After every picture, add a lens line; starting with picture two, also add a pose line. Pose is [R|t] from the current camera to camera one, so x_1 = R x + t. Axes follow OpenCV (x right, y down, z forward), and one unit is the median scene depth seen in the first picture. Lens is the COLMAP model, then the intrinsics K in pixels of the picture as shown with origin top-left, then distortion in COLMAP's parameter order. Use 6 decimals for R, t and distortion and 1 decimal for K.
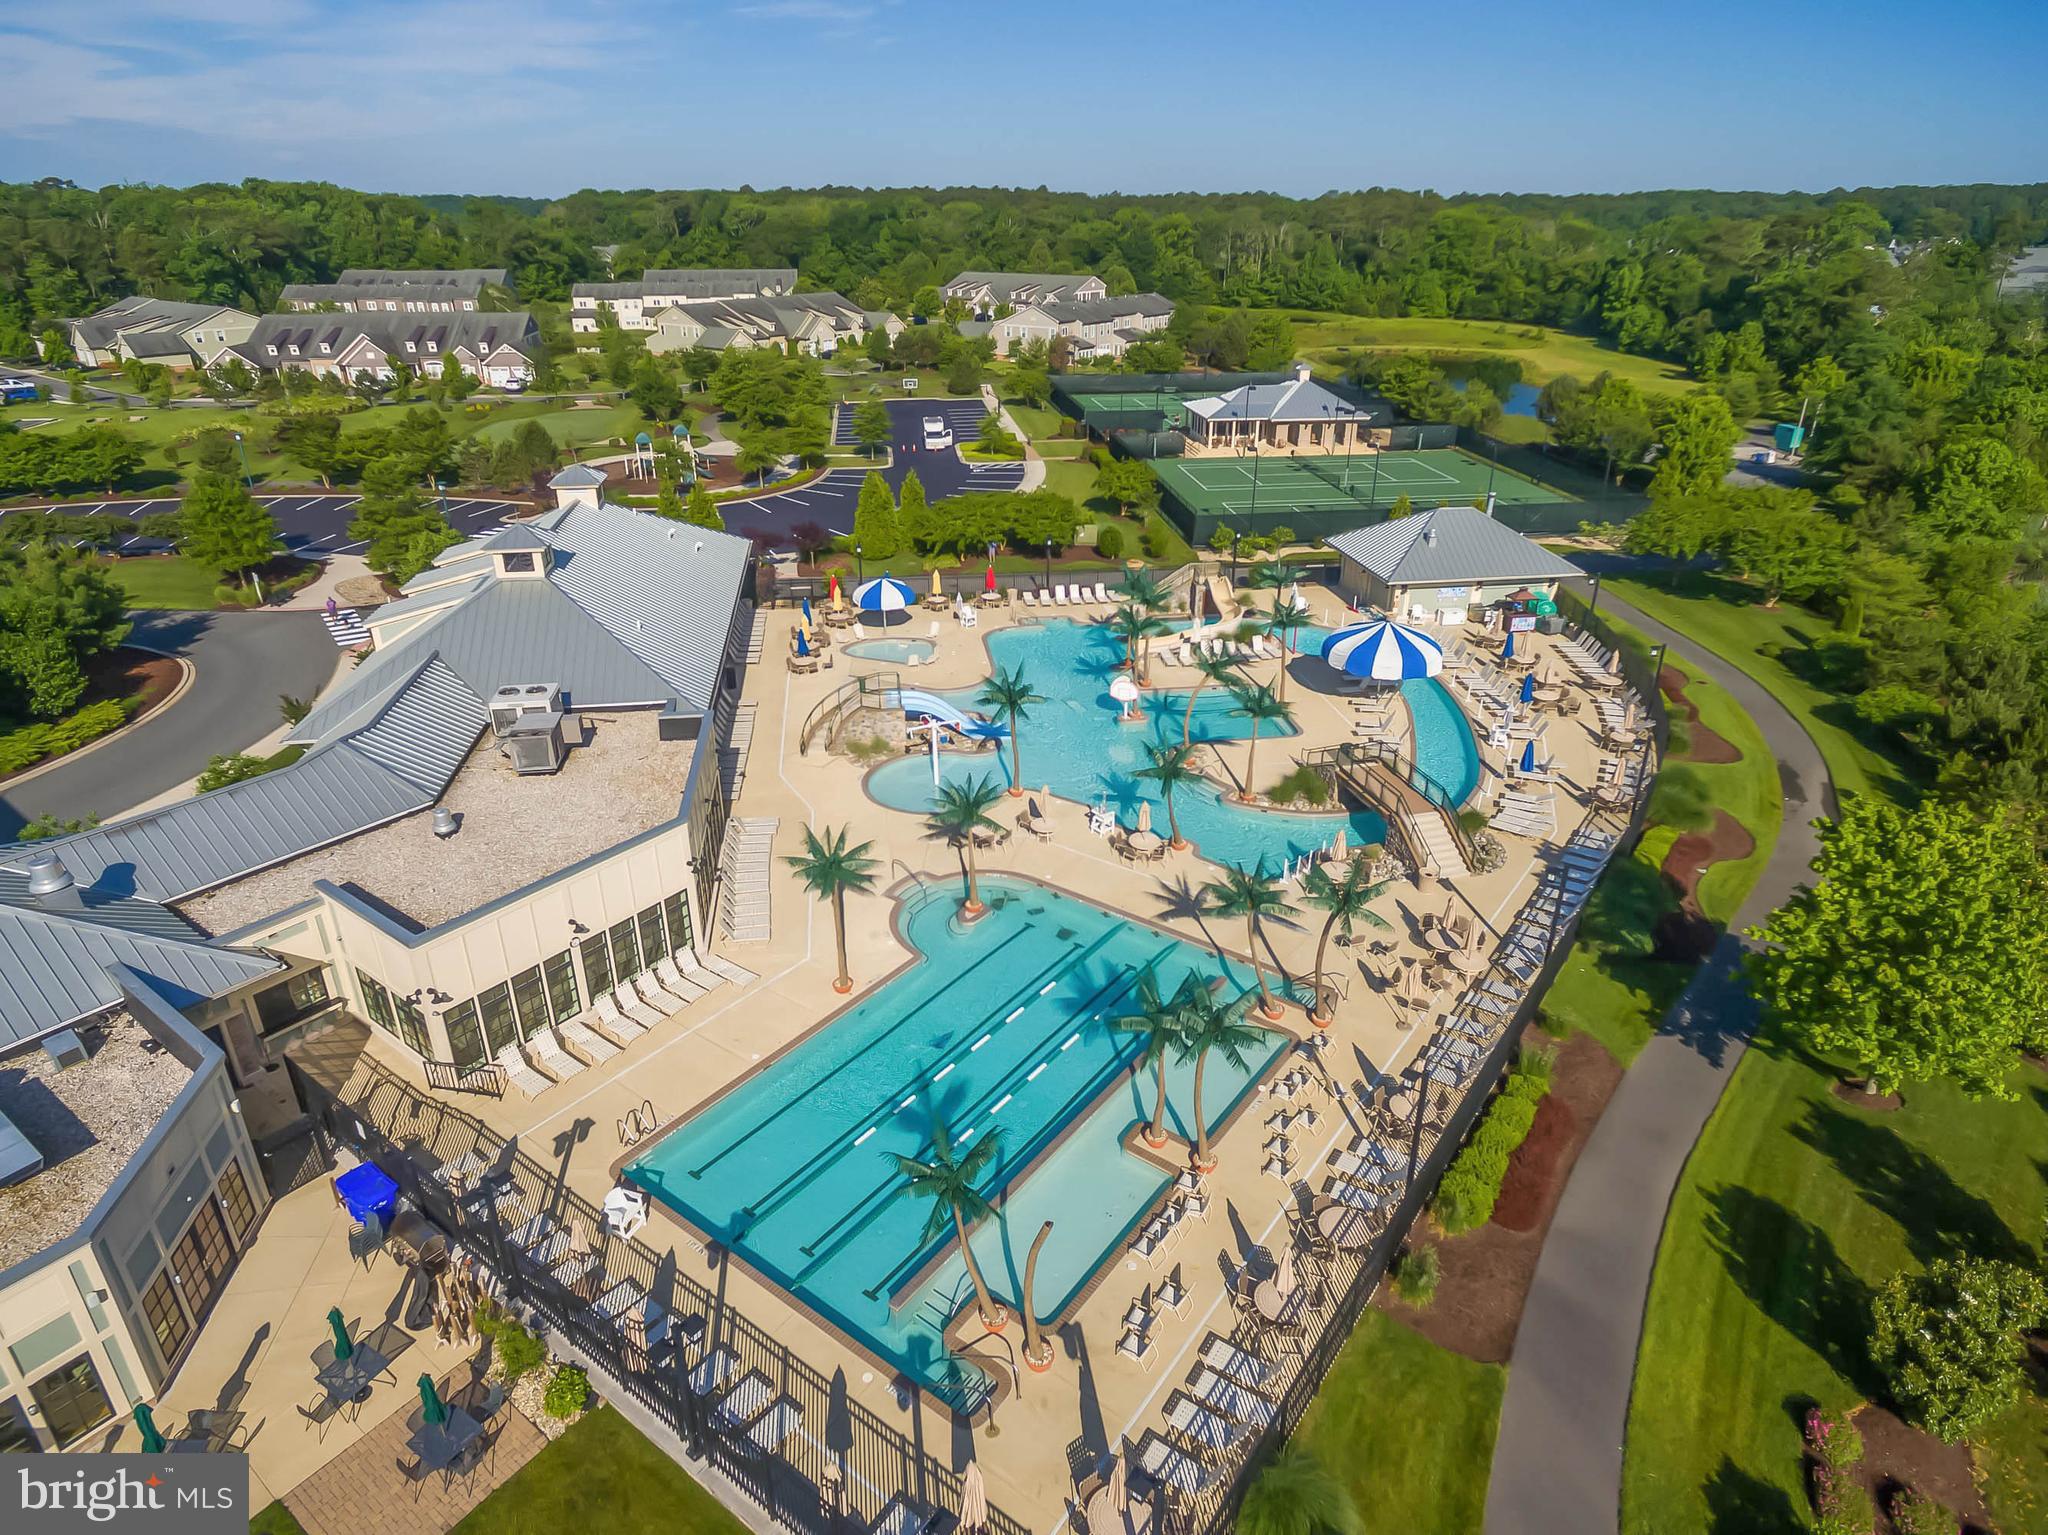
lens RADIAL K [[1180.6, 0, 1021.1], [0, 1180.6, 836.9], [0, 0, 1]] dist [0.006485, 0.000958]
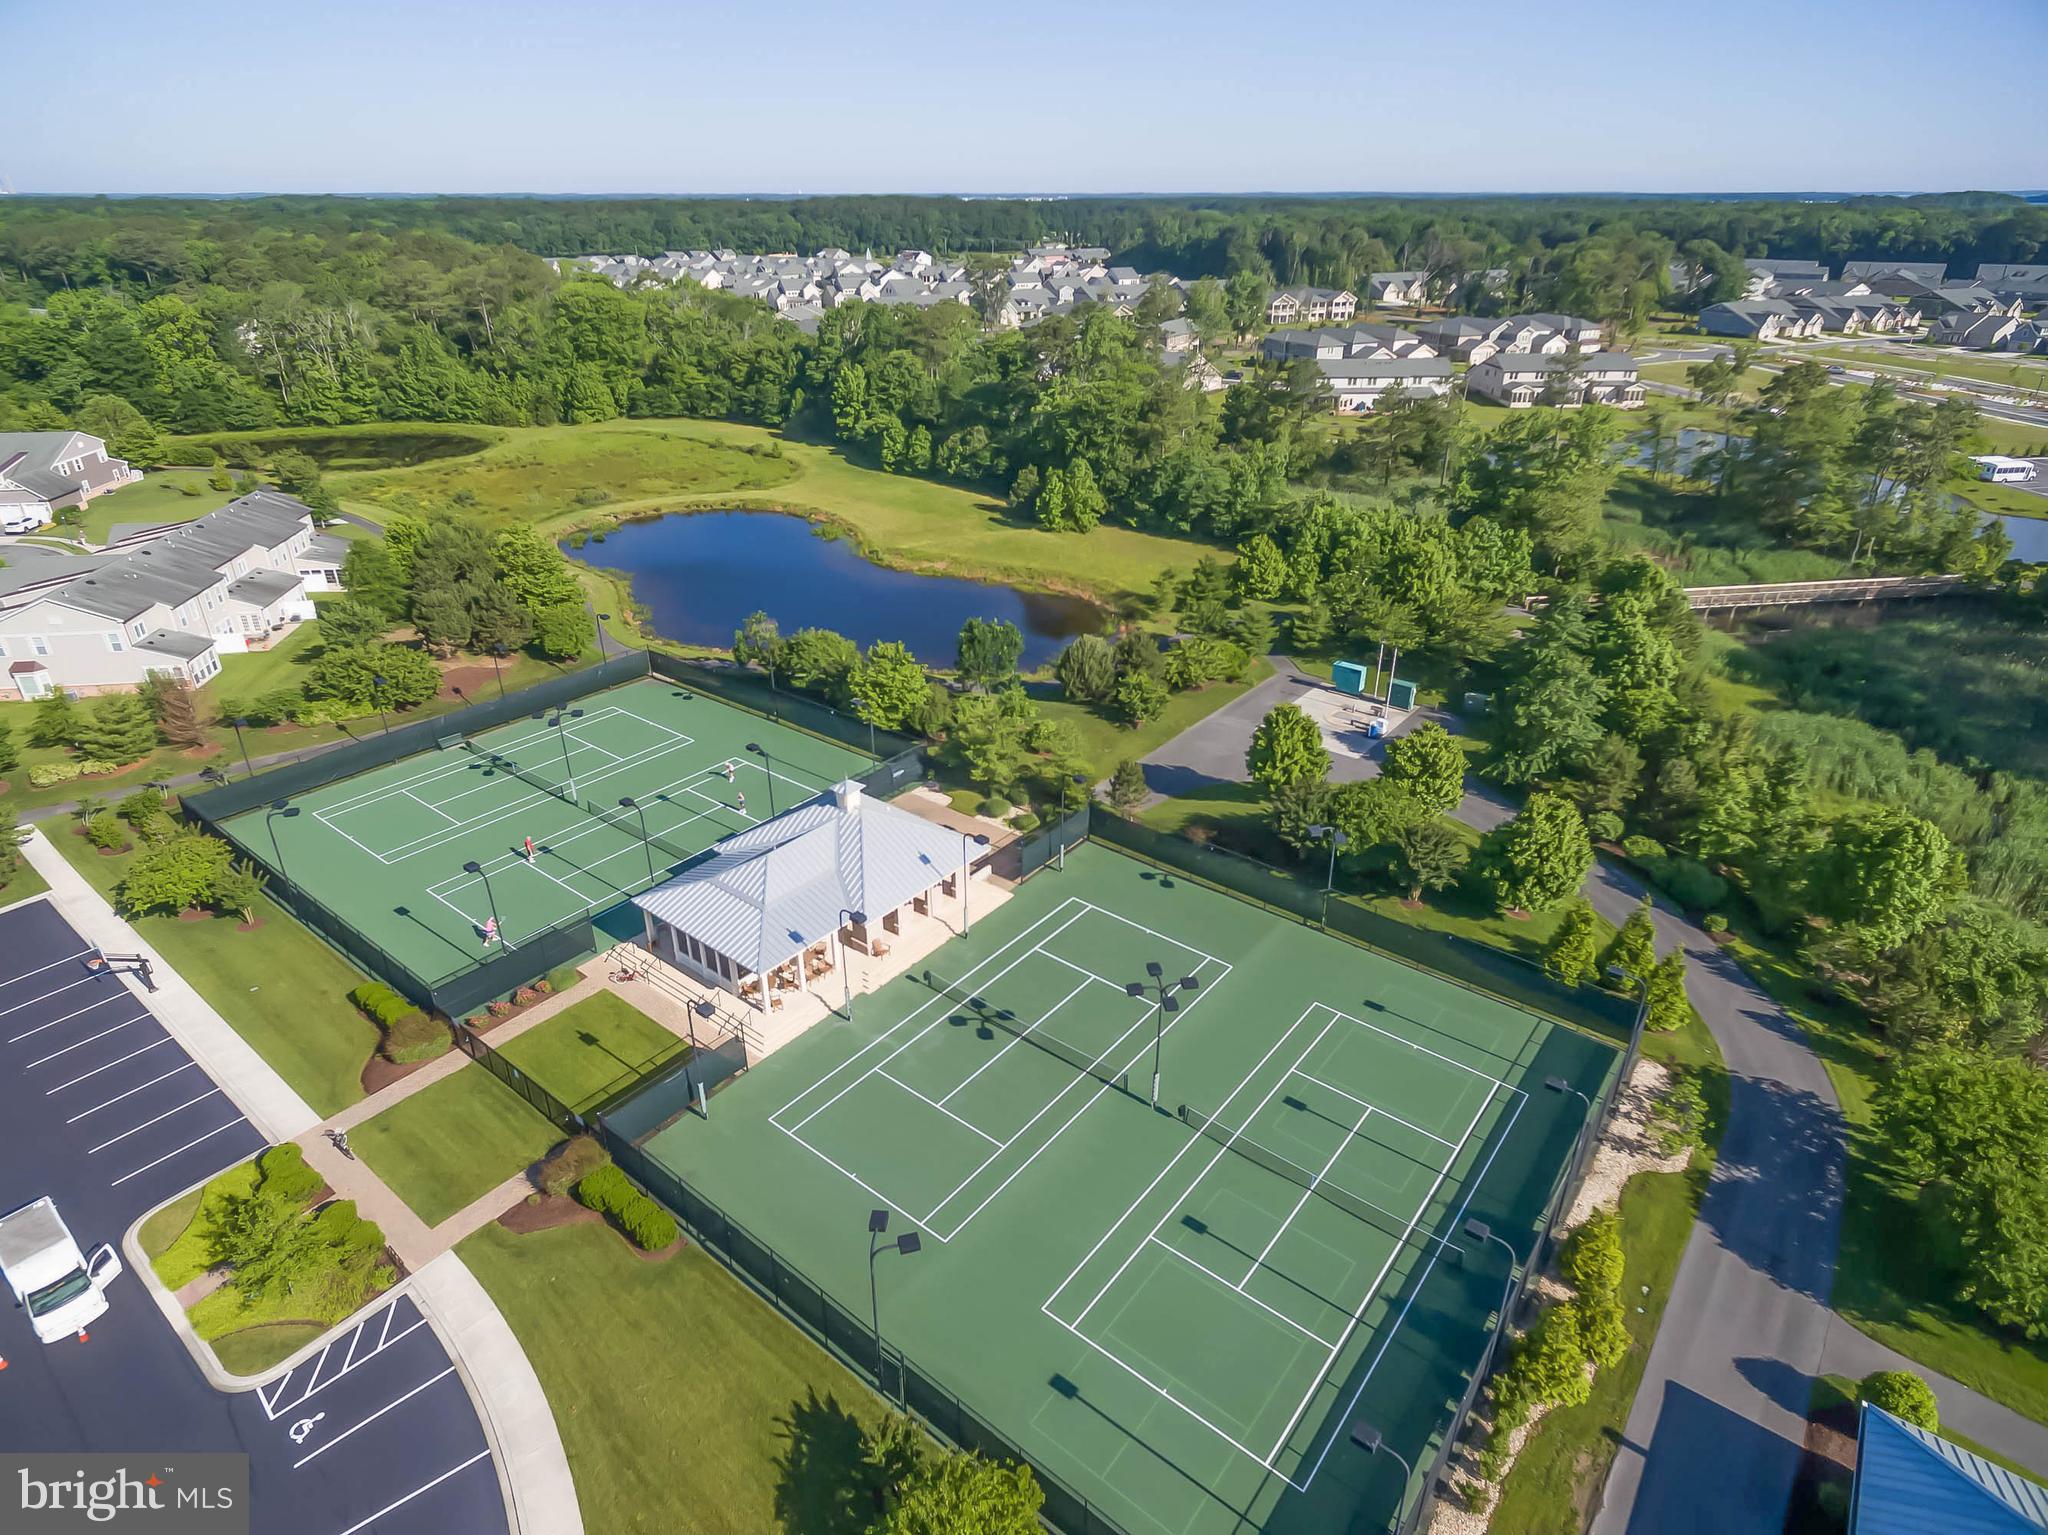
lens RADIAL K [[1193.3, 0, 1024.0], [0, 1193.3, 767.5], [0, 0, 1]] dist [-0.004741, 0.001651]
pose [[0.717987, -0.289723, 0.632894, -0.021678], [0.312126, 0.946726, 0.079295, -0.201570], [-0.622151, 0.140610, 0.770167, 0.254669]]
